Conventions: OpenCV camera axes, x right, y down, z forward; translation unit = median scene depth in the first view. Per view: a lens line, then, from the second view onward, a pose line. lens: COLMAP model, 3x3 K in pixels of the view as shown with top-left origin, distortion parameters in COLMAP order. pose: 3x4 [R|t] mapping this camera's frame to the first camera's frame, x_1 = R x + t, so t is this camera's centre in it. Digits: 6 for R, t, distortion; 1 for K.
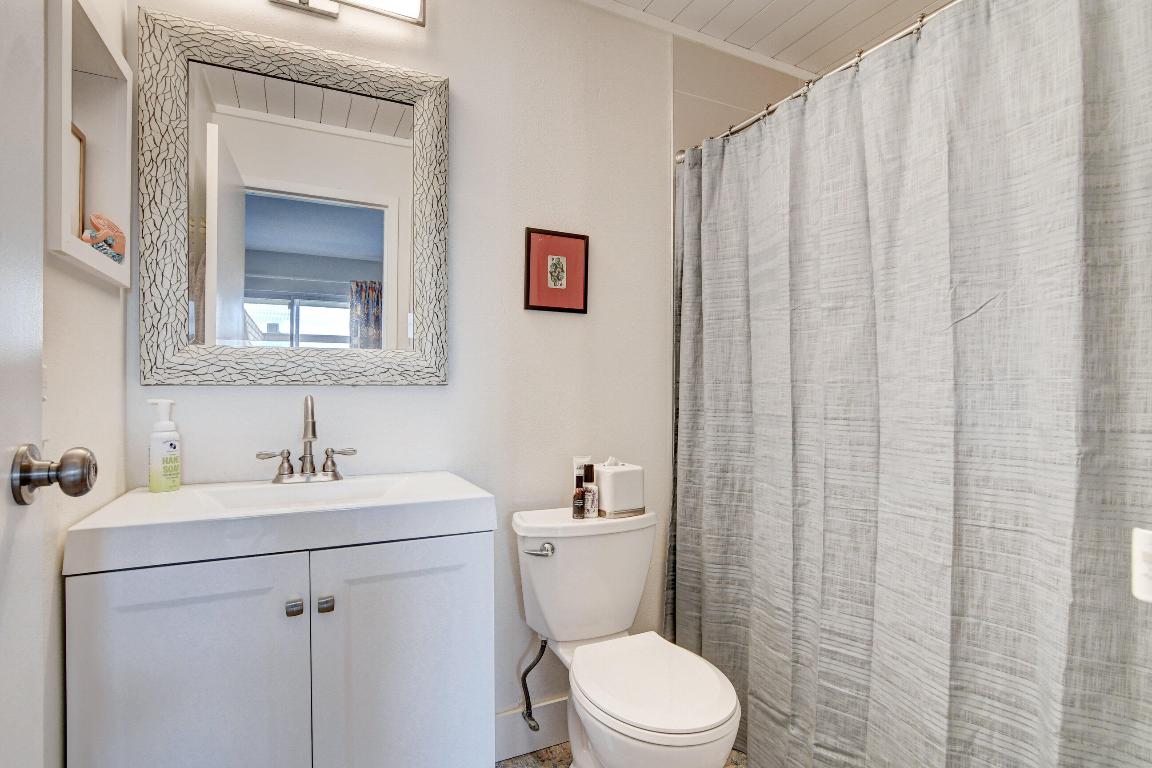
lens RADIAL K [[564.4, 0, 572.1], [0, 564.4, 394.0], [0, 0, 1]] dist [-0.032127, 0.011302]
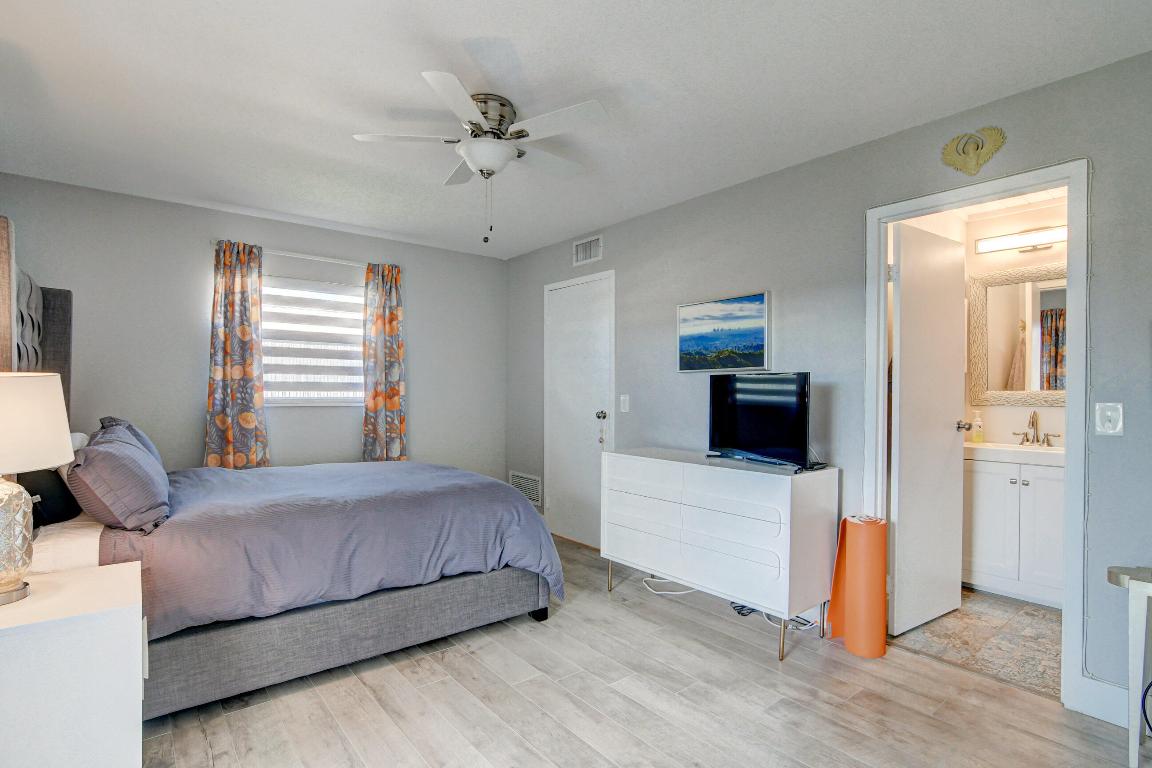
lens RADIAL K [[564.4, 0, 572.1], [0, 564.4, 394.0], [0, 0, 1]] dist [-0.032127, 0.011302]
pose [[0.230826, 0.001717, -0.972994, 1.274444], [-0.010361, 0.999946, -0.000694, -0.041979], [0.972940, 0.010242, 0.230831, -1.373219]]
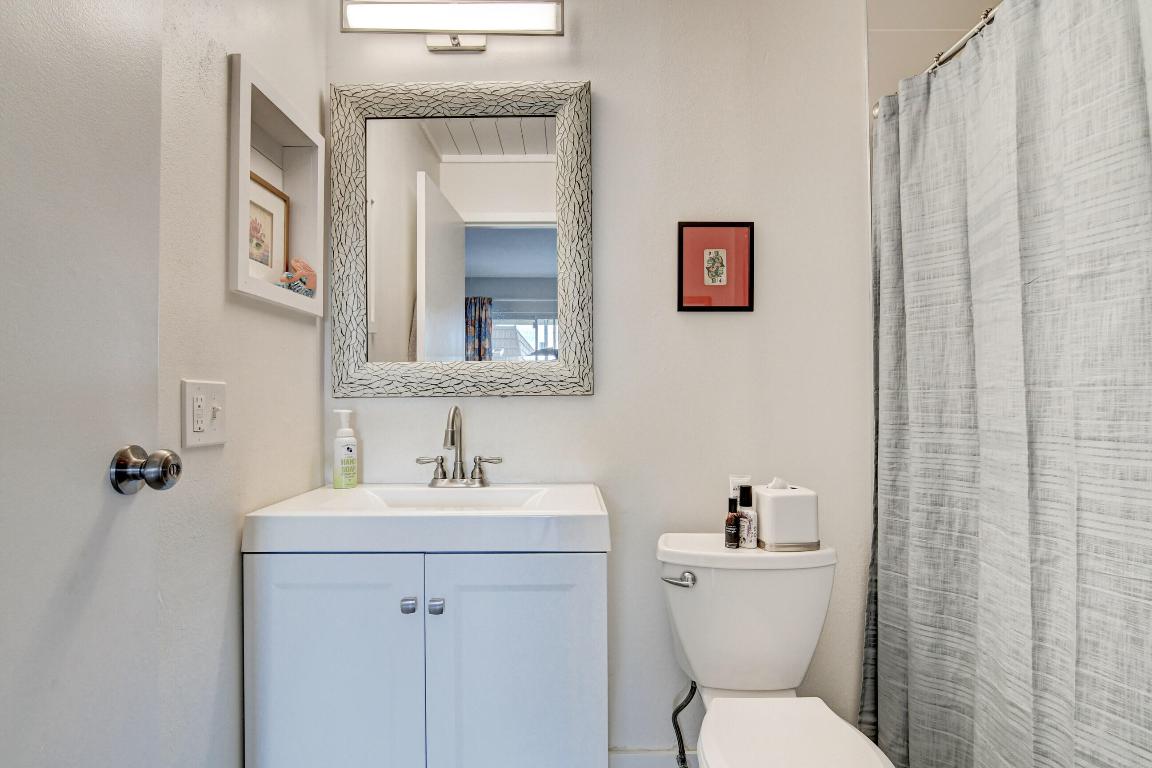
lens RADIAL K [[564.4, 0, 572.1], [0, 564.4, 394.0], [0, 0, 1]] dist [-0.032127, 0.011302]
pose [[0.900850, -0.011231, -0.433985, 0.170826], [0.003219, 0.999811, -0.019193, 0.000818], [0.434119, 0.015893, 0.900715, 0.114705]]
